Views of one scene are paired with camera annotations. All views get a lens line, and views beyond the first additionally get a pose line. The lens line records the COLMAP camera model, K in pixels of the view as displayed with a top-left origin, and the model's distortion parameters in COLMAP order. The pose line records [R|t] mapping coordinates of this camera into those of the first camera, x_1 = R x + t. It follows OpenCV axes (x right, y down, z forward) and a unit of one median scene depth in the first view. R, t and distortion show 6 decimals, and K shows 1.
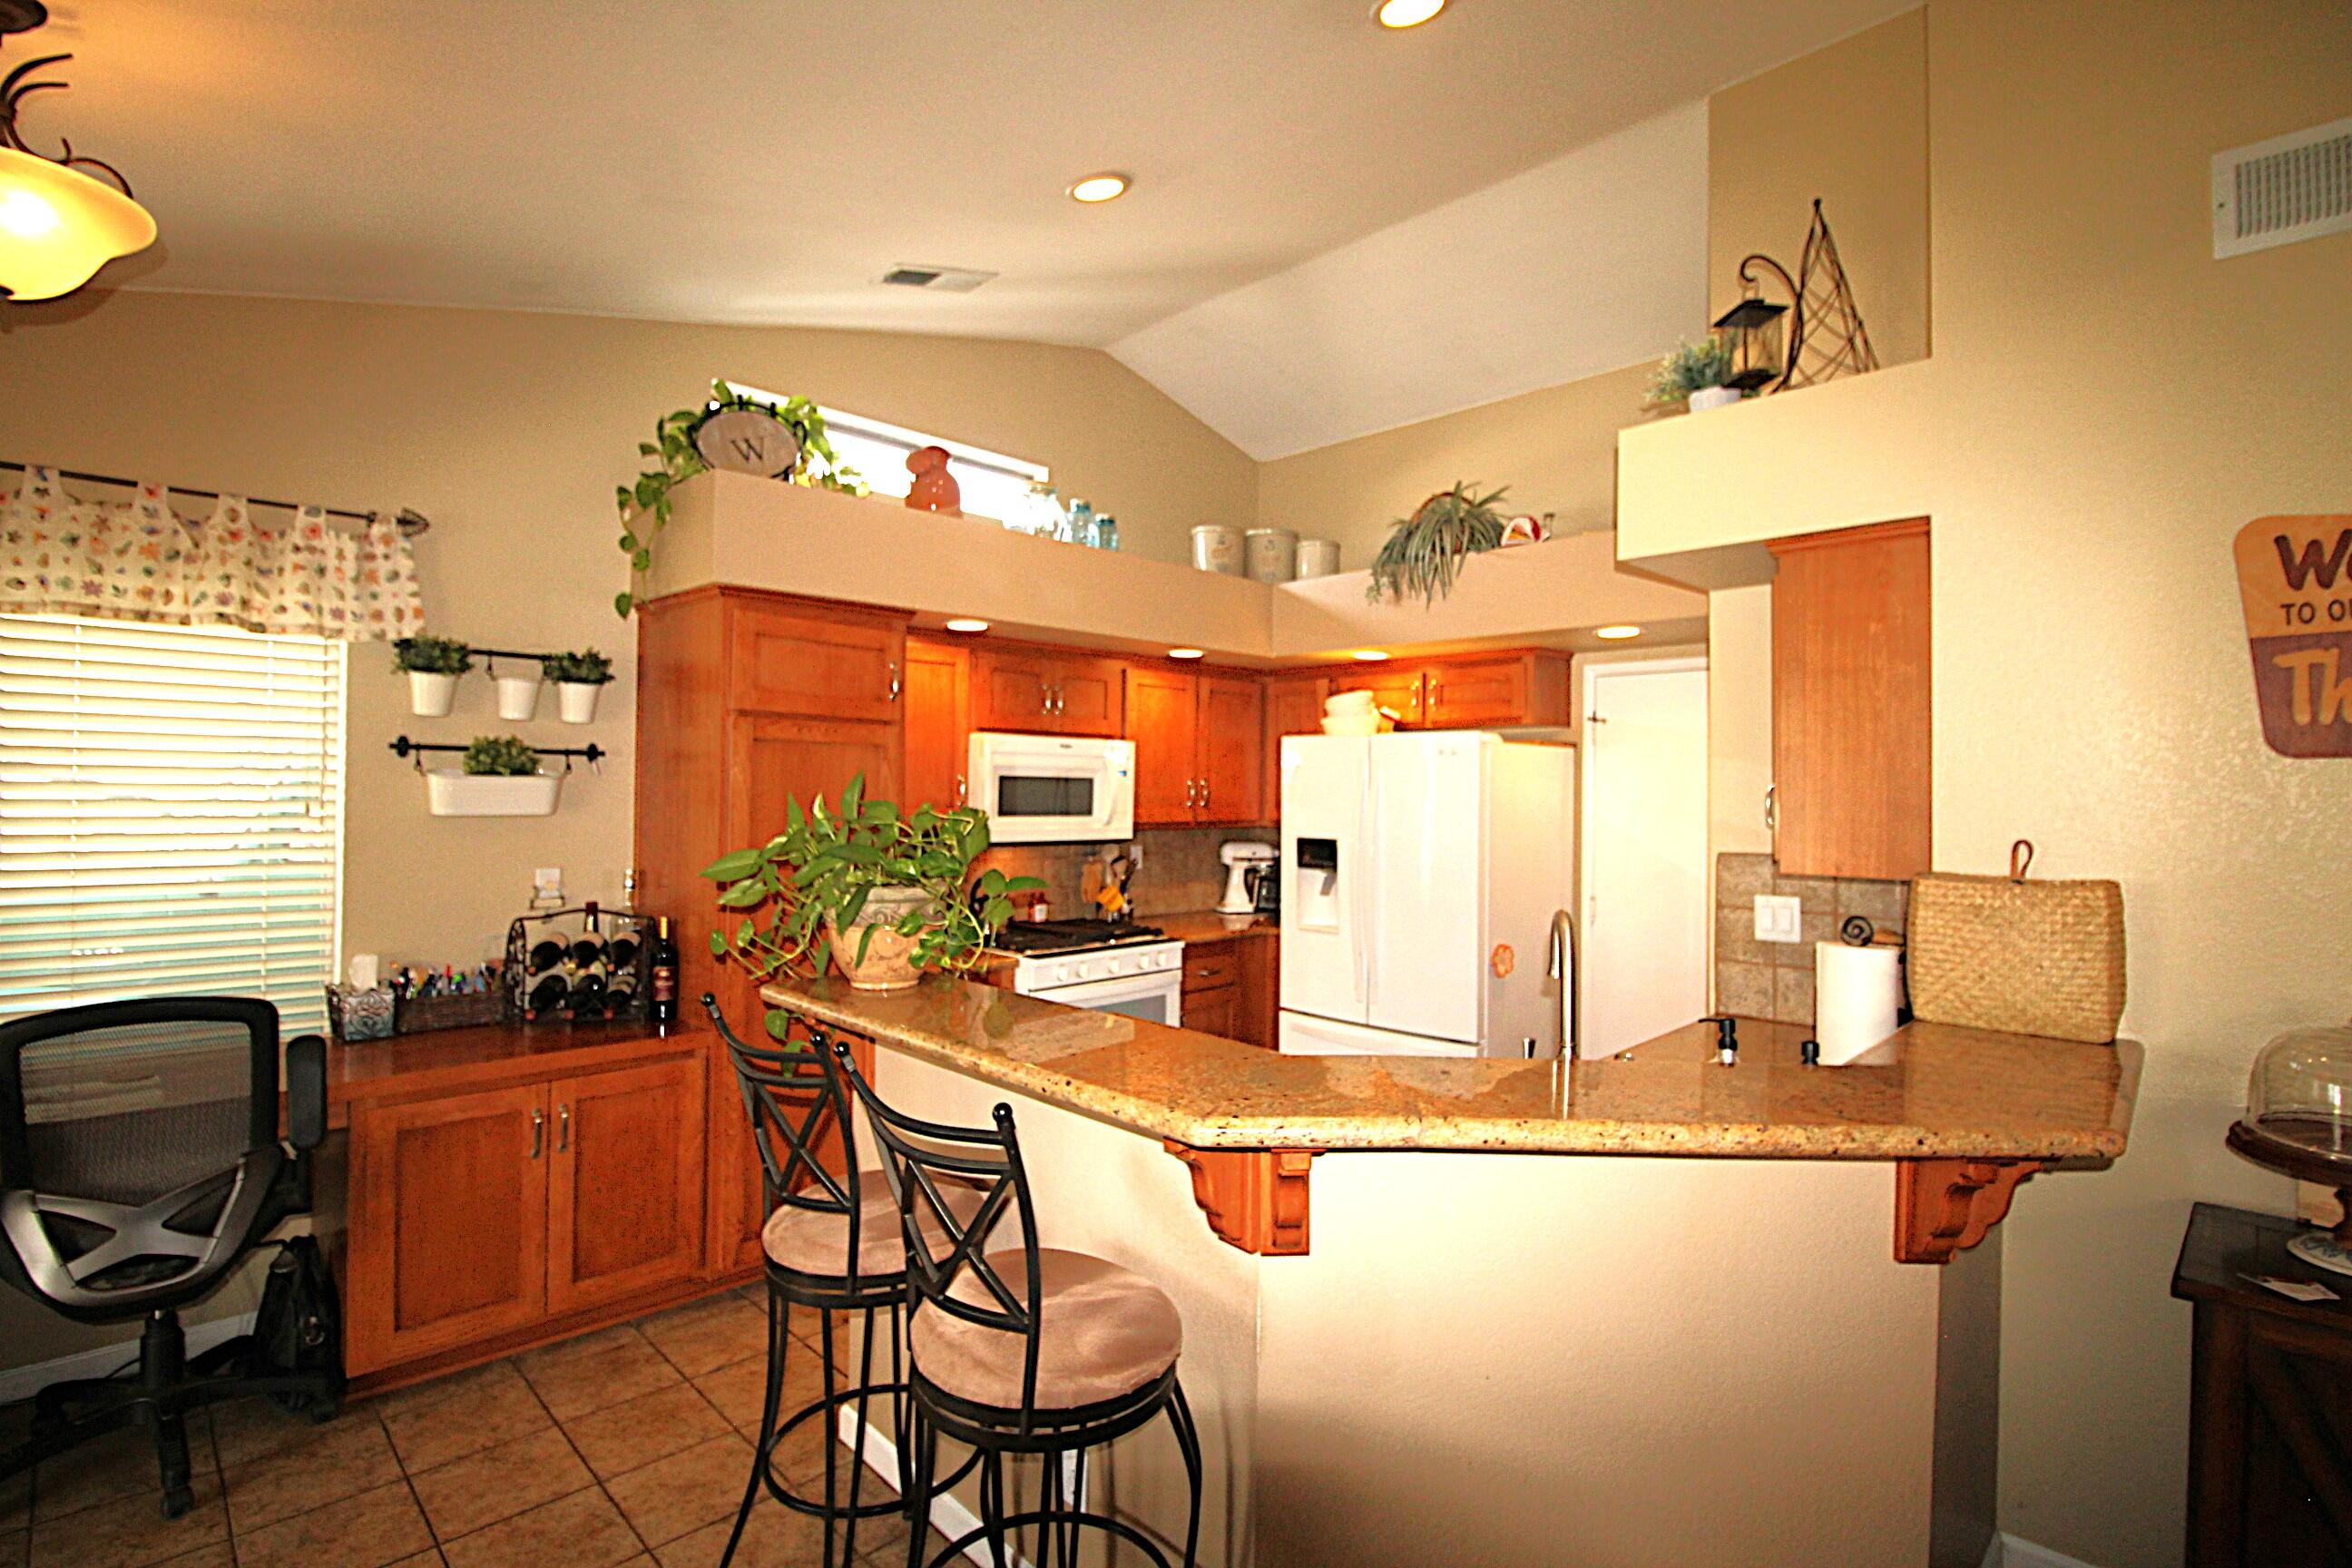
lens RADIAL K [[1112.1, 0, 1189.7], [0, 1112.1, 782.4], [0, 0, 1]] dist [-0.000015, -0.012574]
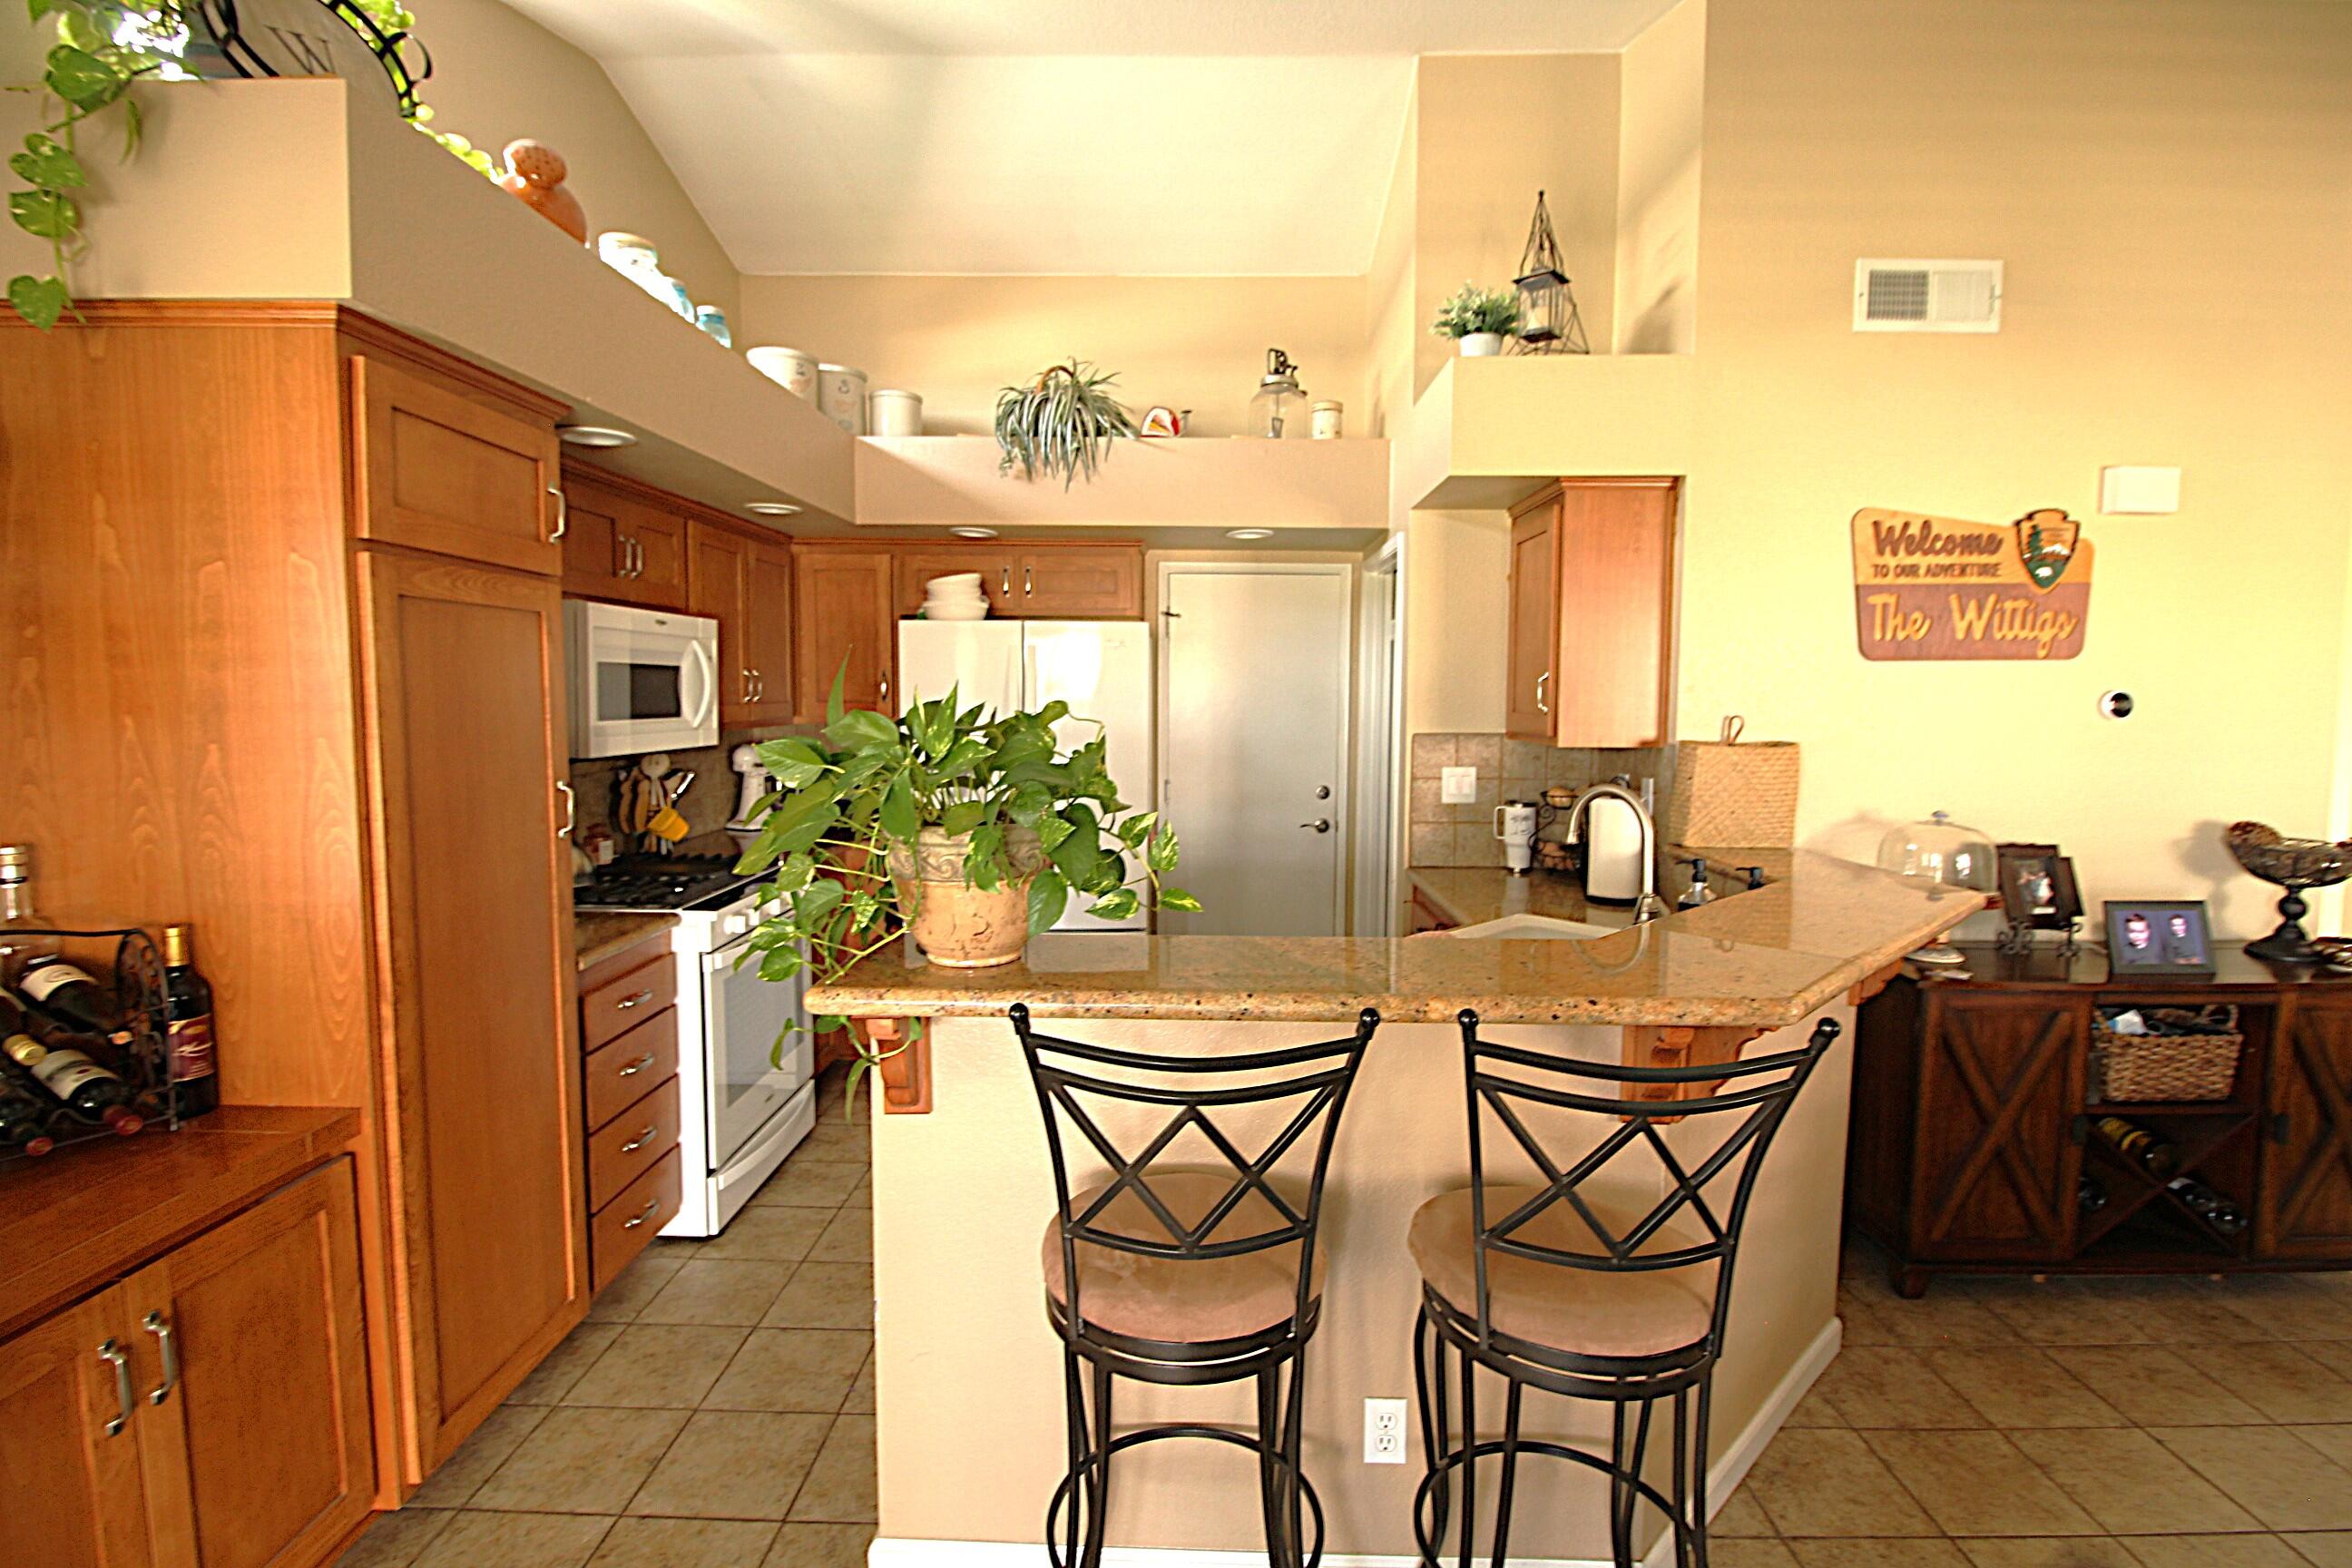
lens RADIAL K [[1112.1, 0, 1189.7], [0, 1112.1, 782.4], [0, 0, 1]] dist [-0.000015, -0.012574]
pose [[0.715047, -0.065709, 0.695982, -0.515595], [-0.002572, 0.995319, 0.096612, 0.000385], [-0.699072, -0.070872, 0.711530, 0.308933]]
